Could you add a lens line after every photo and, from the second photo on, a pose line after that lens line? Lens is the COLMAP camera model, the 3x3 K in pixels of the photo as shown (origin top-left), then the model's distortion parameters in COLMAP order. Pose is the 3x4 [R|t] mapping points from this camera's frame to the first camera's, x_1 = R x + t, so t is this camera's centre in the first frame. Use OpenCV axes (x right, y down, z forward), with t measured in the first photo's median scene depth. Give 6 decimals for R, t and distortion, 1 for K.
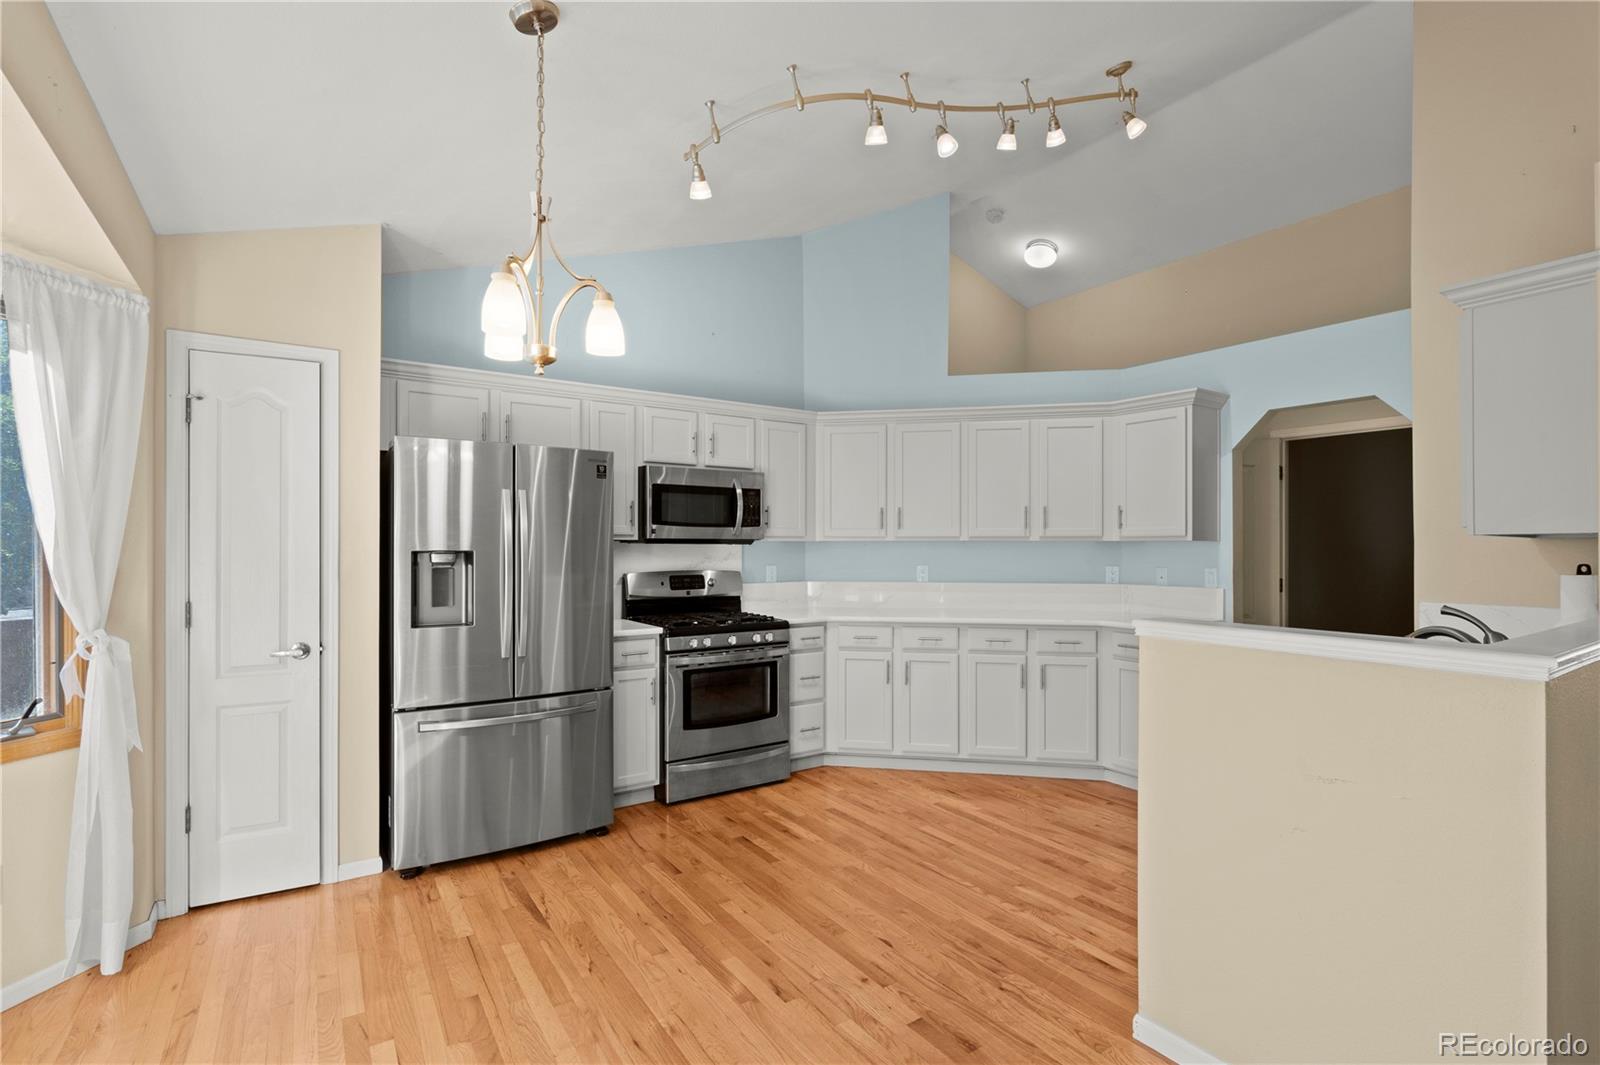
lens RADIAL K [[742.5, 0, 800.0], [0, 742.5, 539.7], [0, 0, 1]] dist [-0.003146, -0.000367]
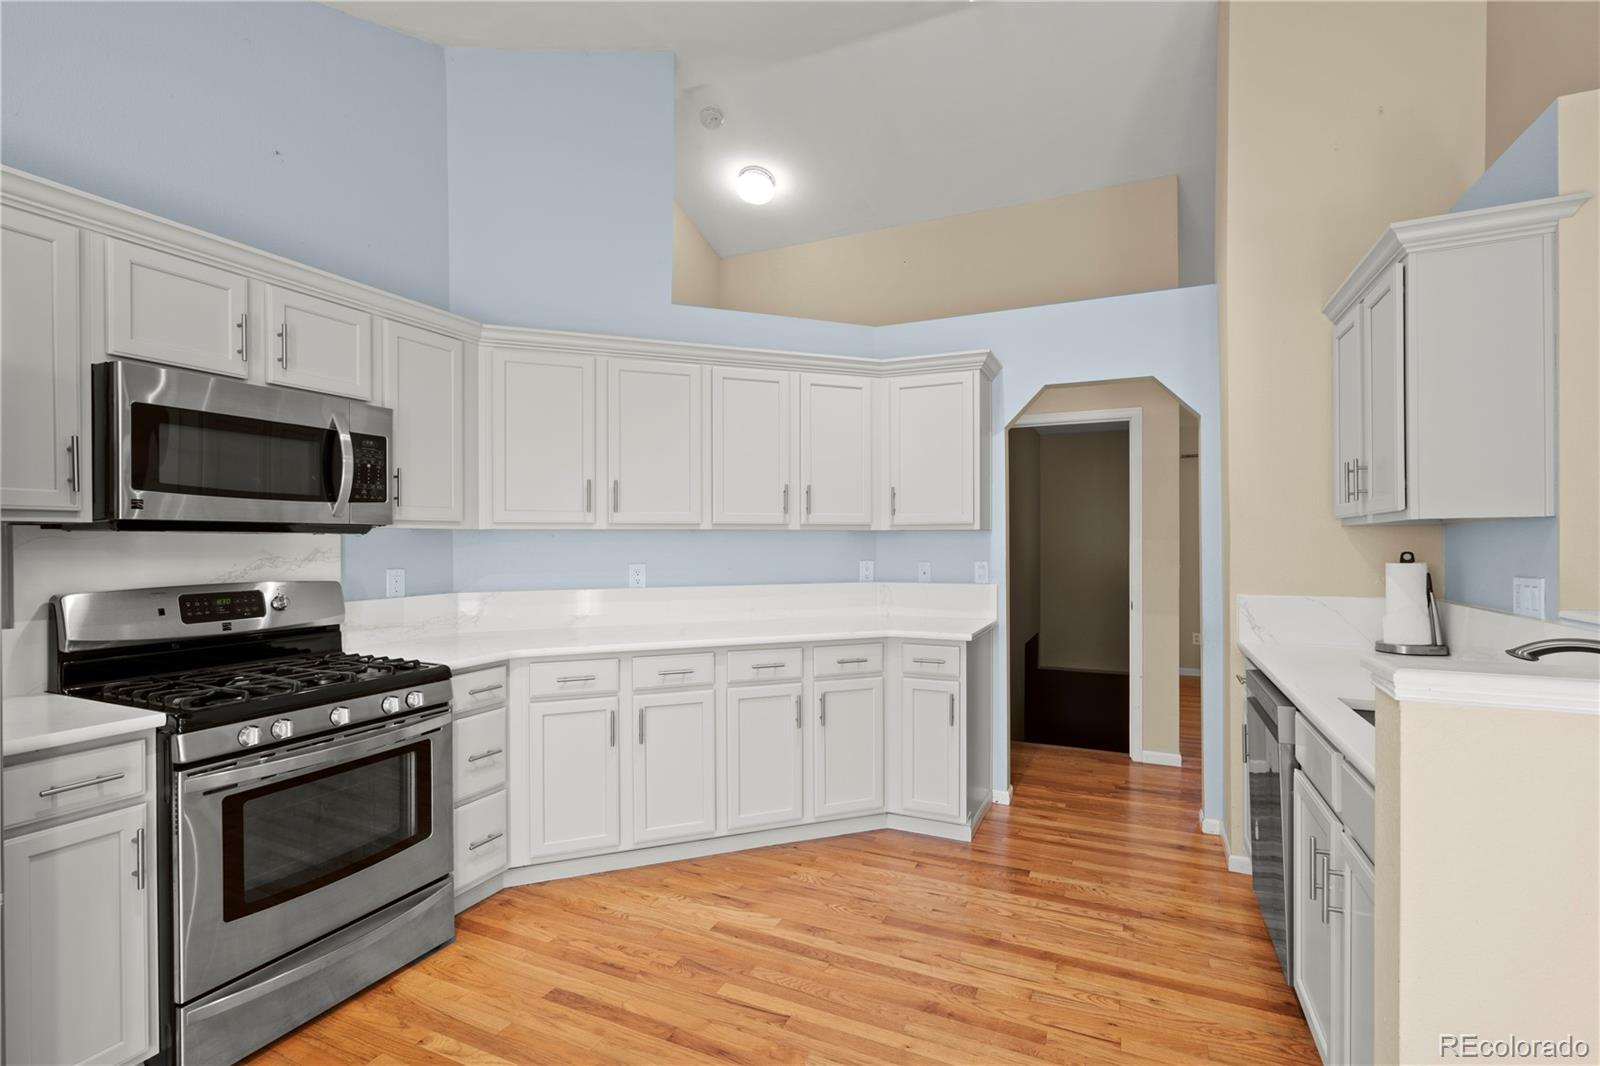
lens RADIAL K [[729.0, 0, 806.9], [0, 729.0, 542.5], [0, 0, 1]] dist [-0.001349, 0.000238]
pose [[0.852078, -0.004538, 0.523395, -0.074710], [-0.001057, 0.999945, 0.010391, 0.007265], [-0.523414, -0.009407, 0.852027, 0.372046]]
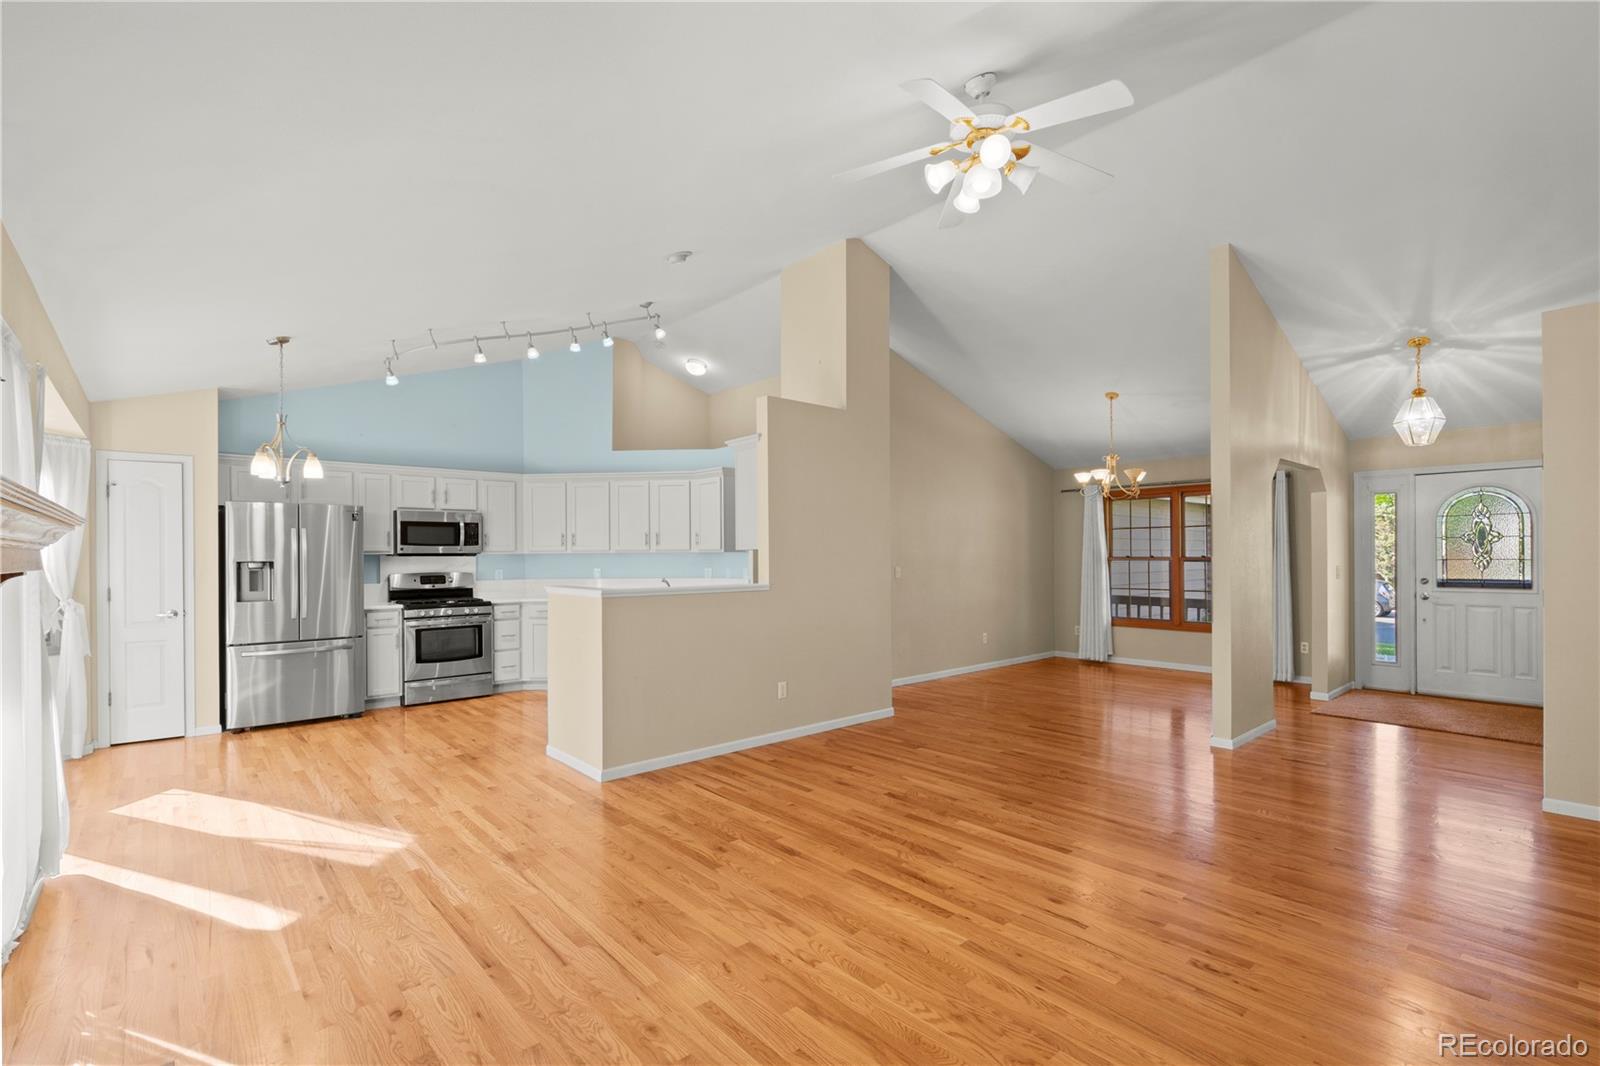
lens RADIAL K [[716.3, 0, 800.7], [0, 716.3, 550.6], [0, 0, 1]] dist [-0.001190, -0.000123]
pose [[0.990989, -0.007192, 0.133750, 0.464969], [0.006873, 0.999972, 0.002841, -0.005933], [-0.133767, -0.001896, 0.991011, -0.708594]]
